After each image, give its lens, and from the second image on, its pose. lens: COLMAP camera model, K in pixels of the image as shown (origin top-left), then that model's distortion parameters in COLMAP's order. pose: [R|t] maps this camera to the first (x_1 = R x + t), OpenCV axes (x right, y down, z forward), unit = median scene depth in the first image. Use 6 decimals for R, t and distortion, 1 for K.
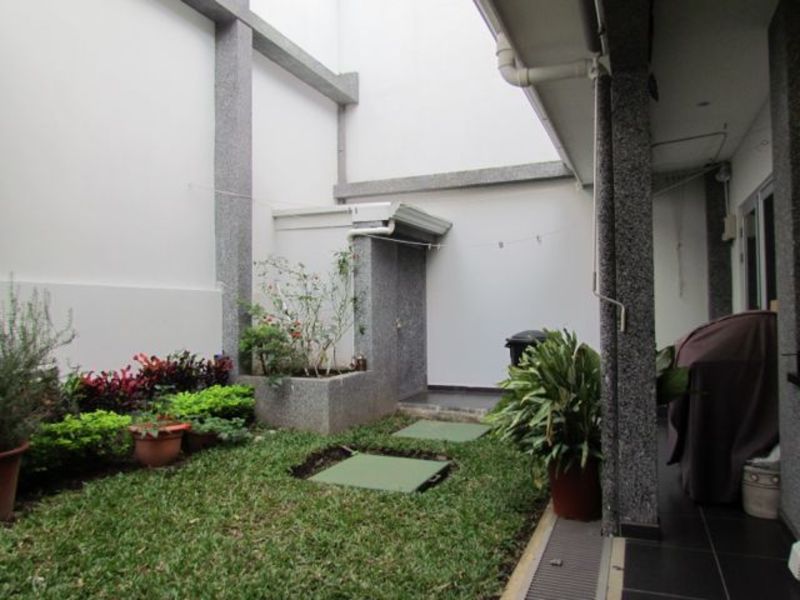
lens RADIAL K [[572.7, 0, 405.8], [0, 572.7, 300.0], [0, 0, 1]] dist [-0.025880, 0.001518]
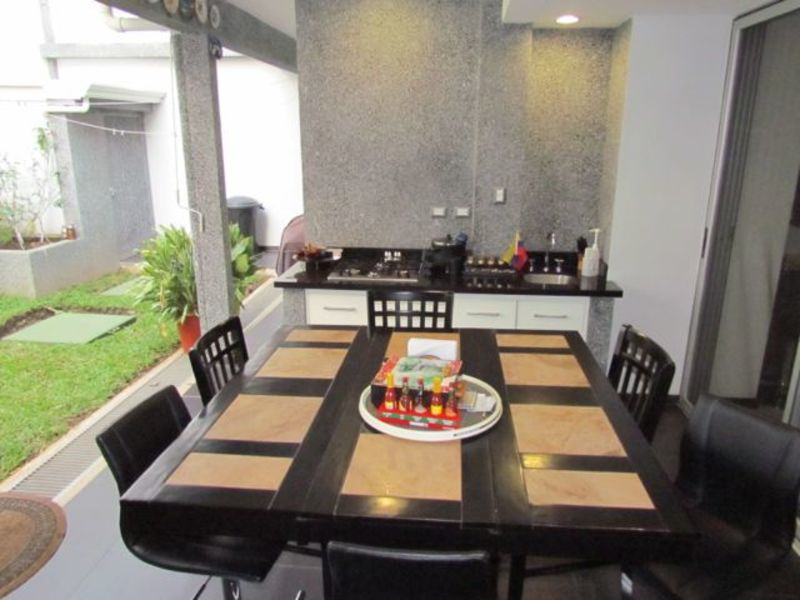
lens RADIAL K [[572.7, 0, 398.7], [0, 572.7, 303.0], [0, 0, 1]] dist [-0.025880, 0.001518]
pose [[0.956816, -0.060126, 0.284407, 0.253884], [-0.027205, 0.955560, 0.293537, -0.121512], [-0.289417, -0.288598, 0.912660, -0.295950]]
